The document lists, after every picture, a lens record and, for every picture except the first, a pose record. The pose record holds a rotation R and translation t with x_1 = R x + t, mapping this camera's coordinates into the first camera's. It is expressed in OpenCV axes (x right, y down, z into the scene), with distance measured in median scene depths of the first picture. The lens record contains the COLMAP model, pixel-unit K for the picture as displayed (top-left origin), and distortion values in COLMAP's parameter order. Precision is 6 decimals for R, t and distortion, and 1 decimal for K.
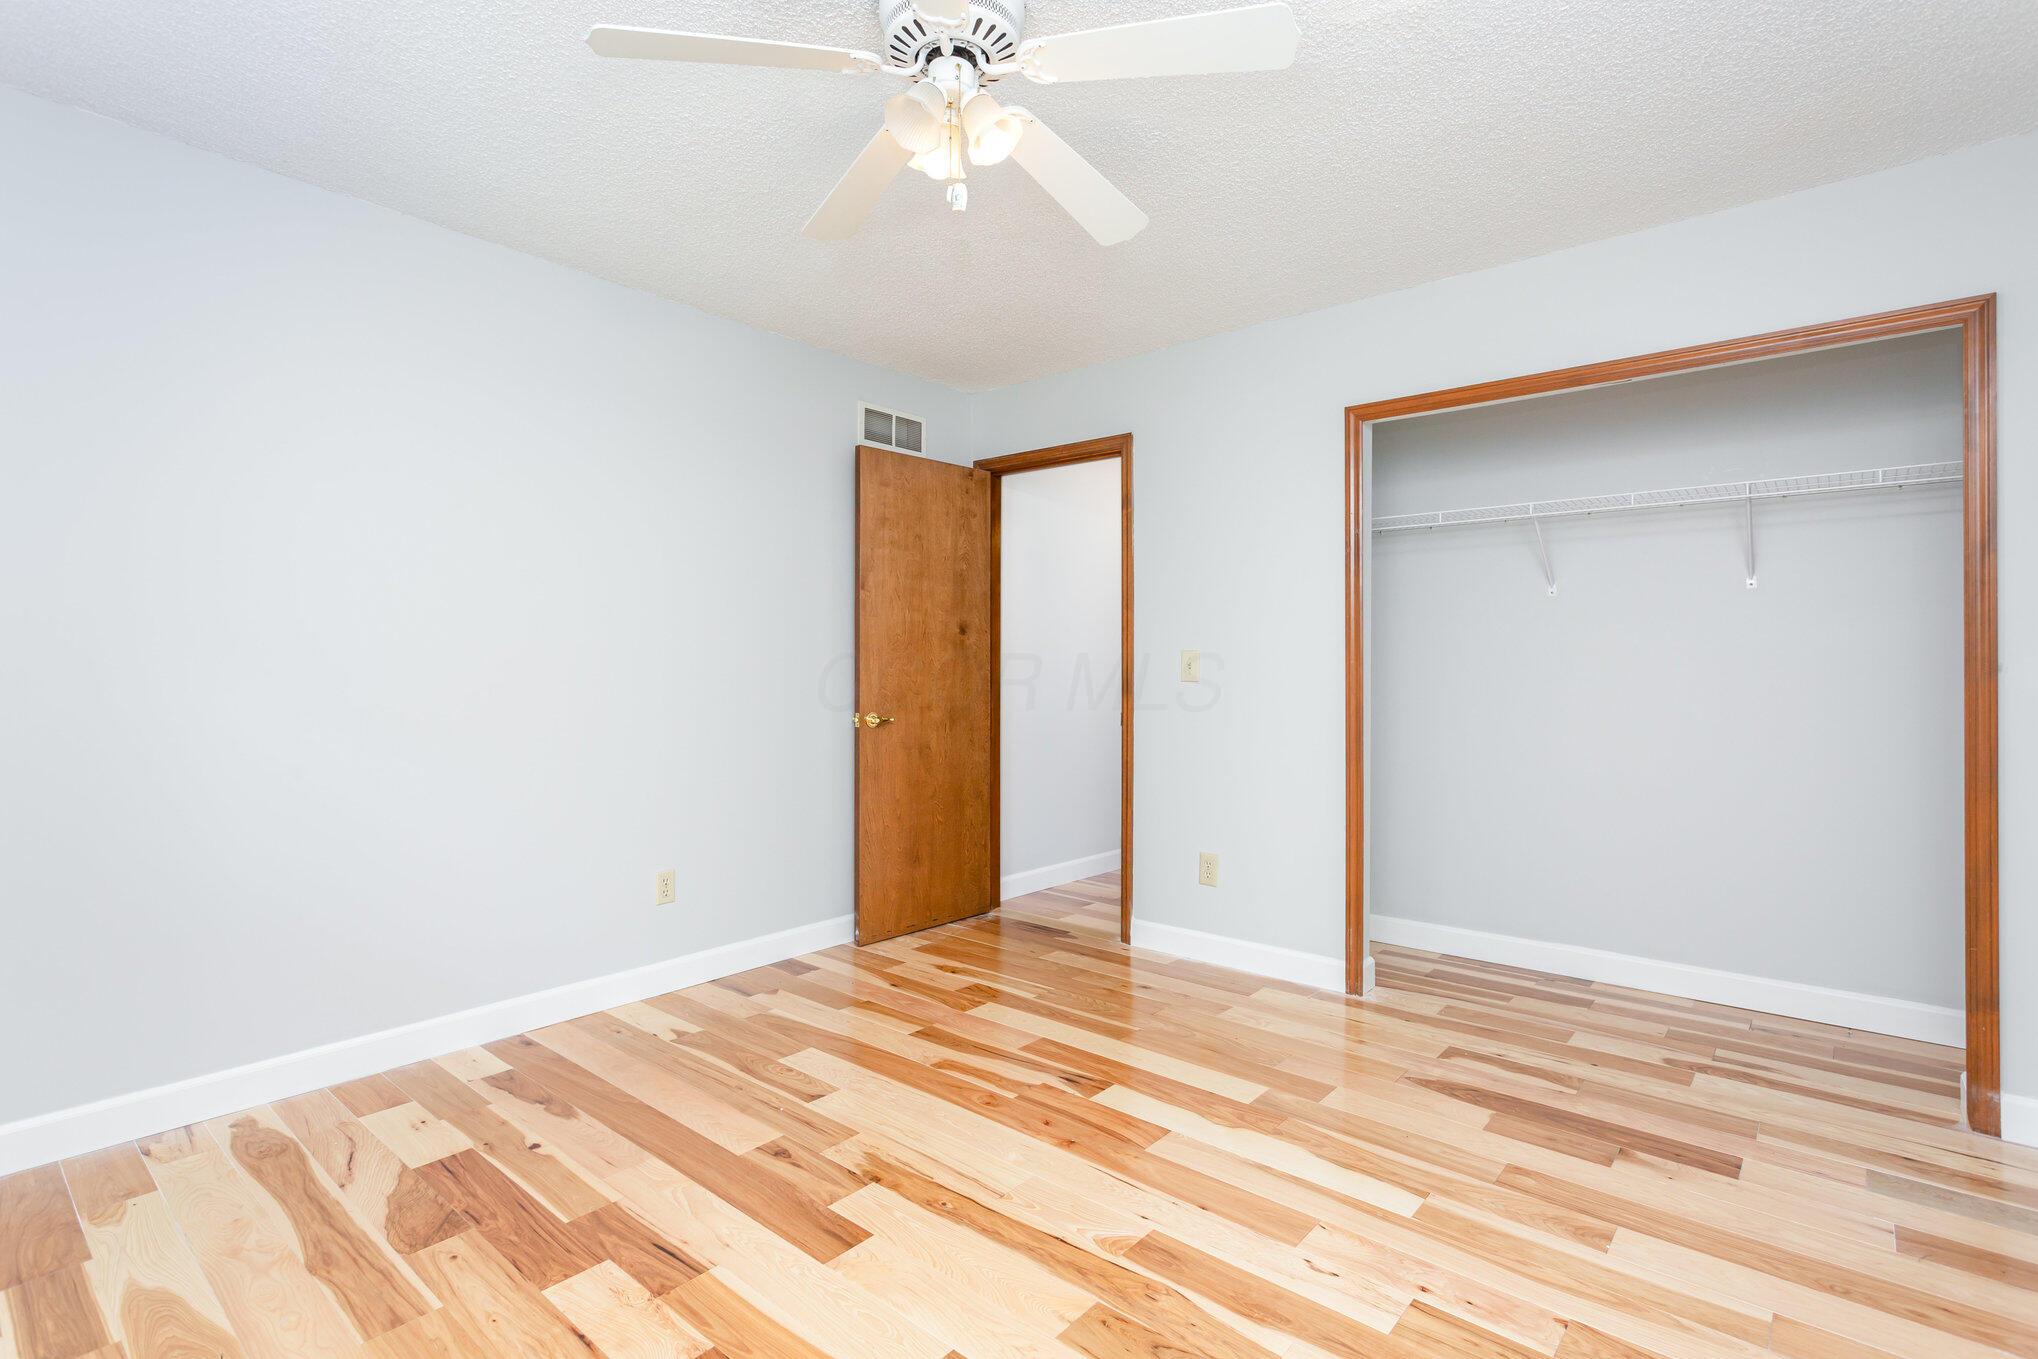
lens RADIAL K [[958.3, 0, 1019.2], [0, 958.3, 669.3], [0, 0, 1]] dist [0.002740, 0.000341]
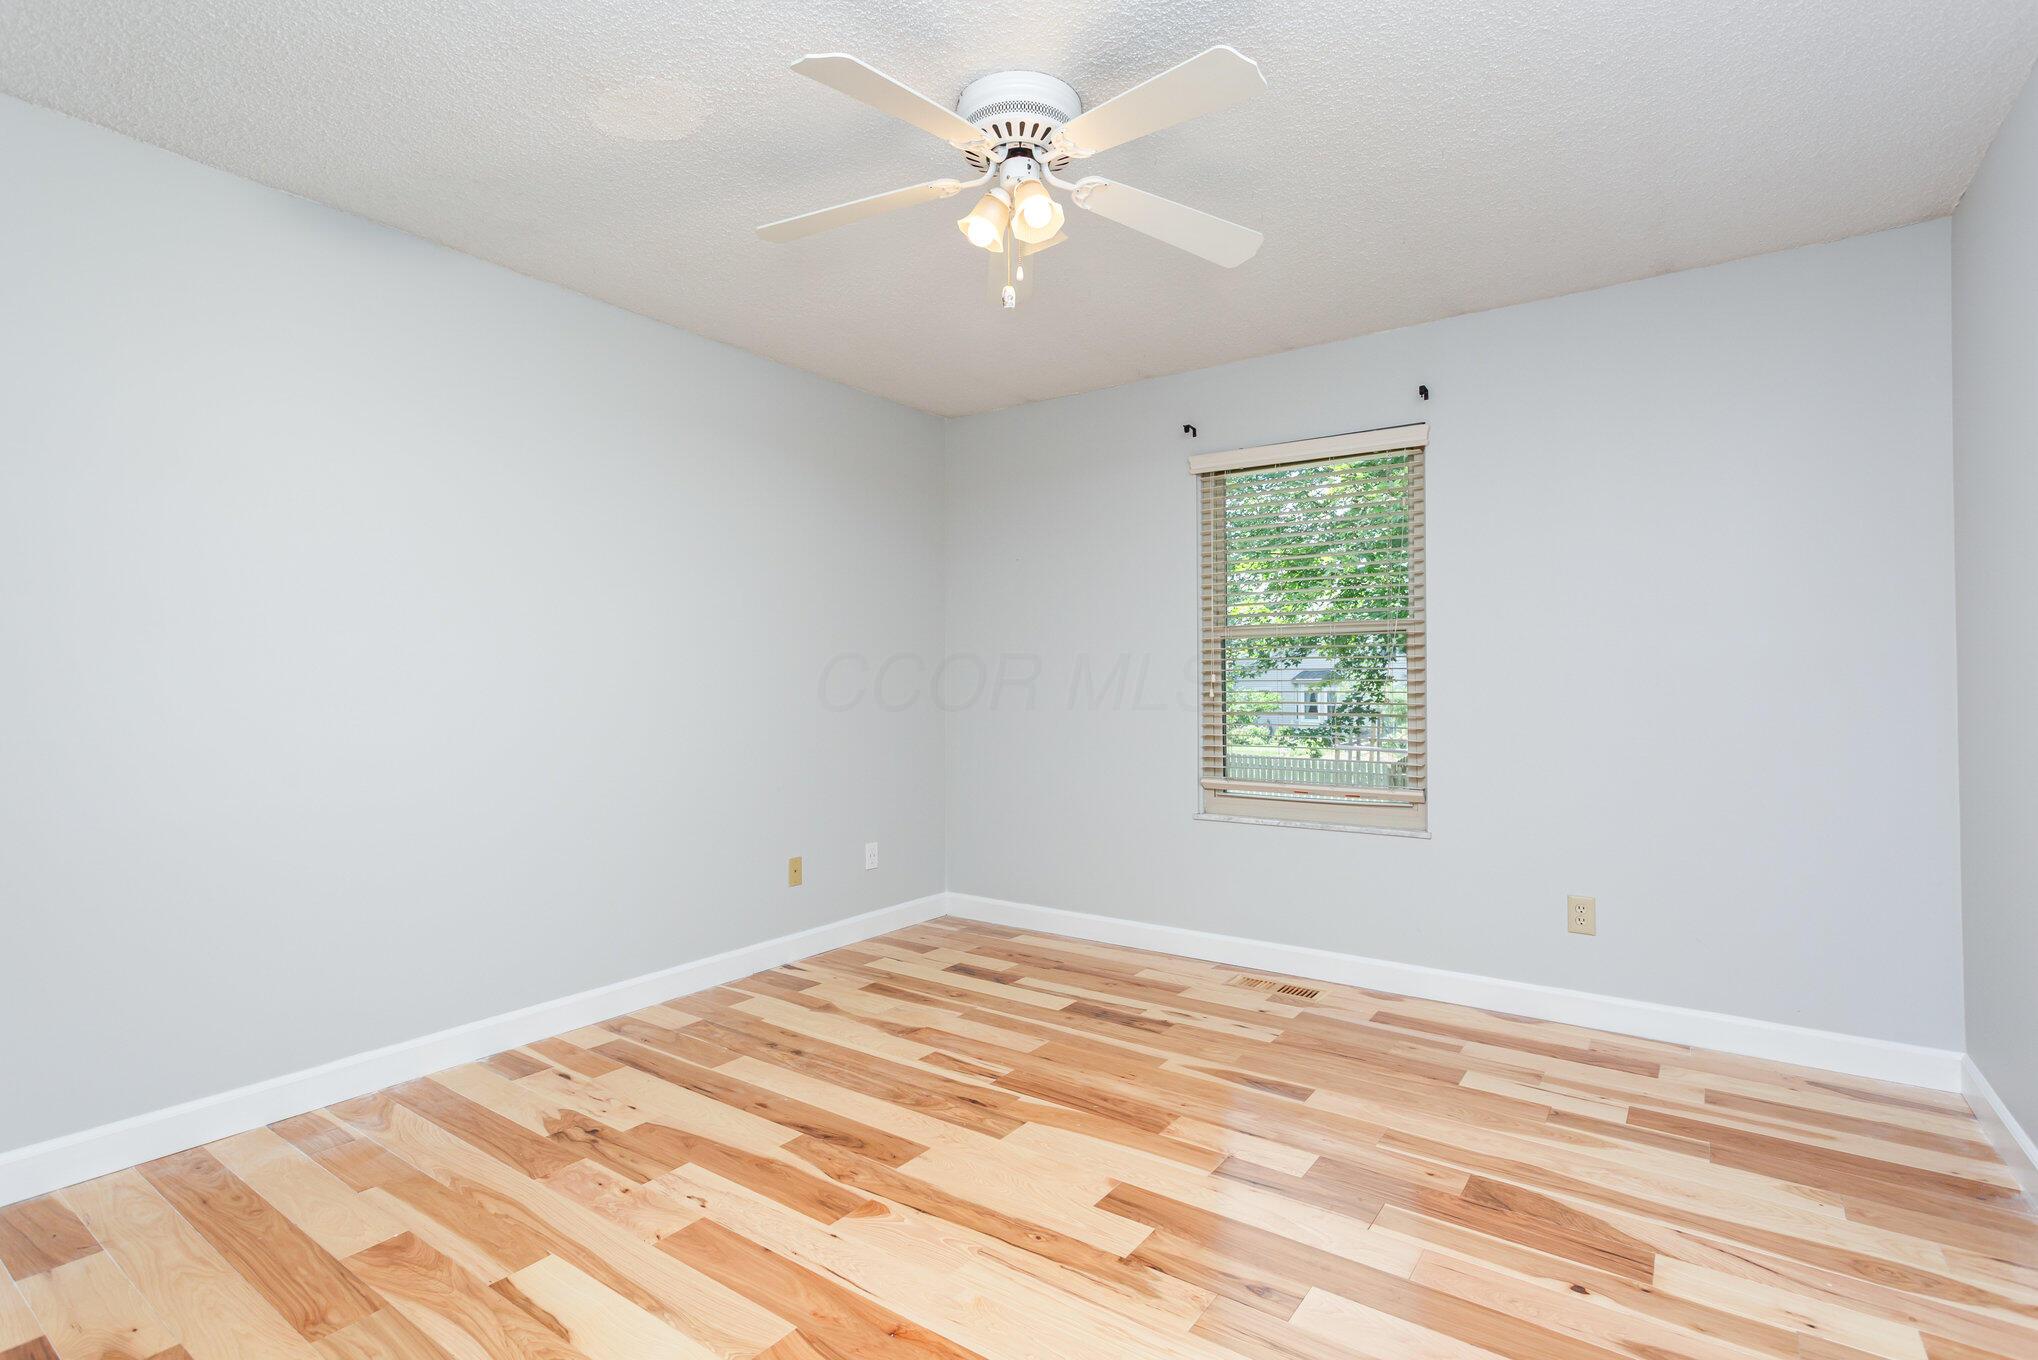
lens RADIAL K [[958.3, 0, 1019.2], [0, 958.3, 669.8], [0, 0, 1]] dist [0.002740, 0.000341]
pose [[-0.996217, -0.002566, -0.086859, 0.027516], [-0.000691, 0.999766, -0.021616, 0.007157], [0.086894, -0.021474, -0.995986, 2.058778]]
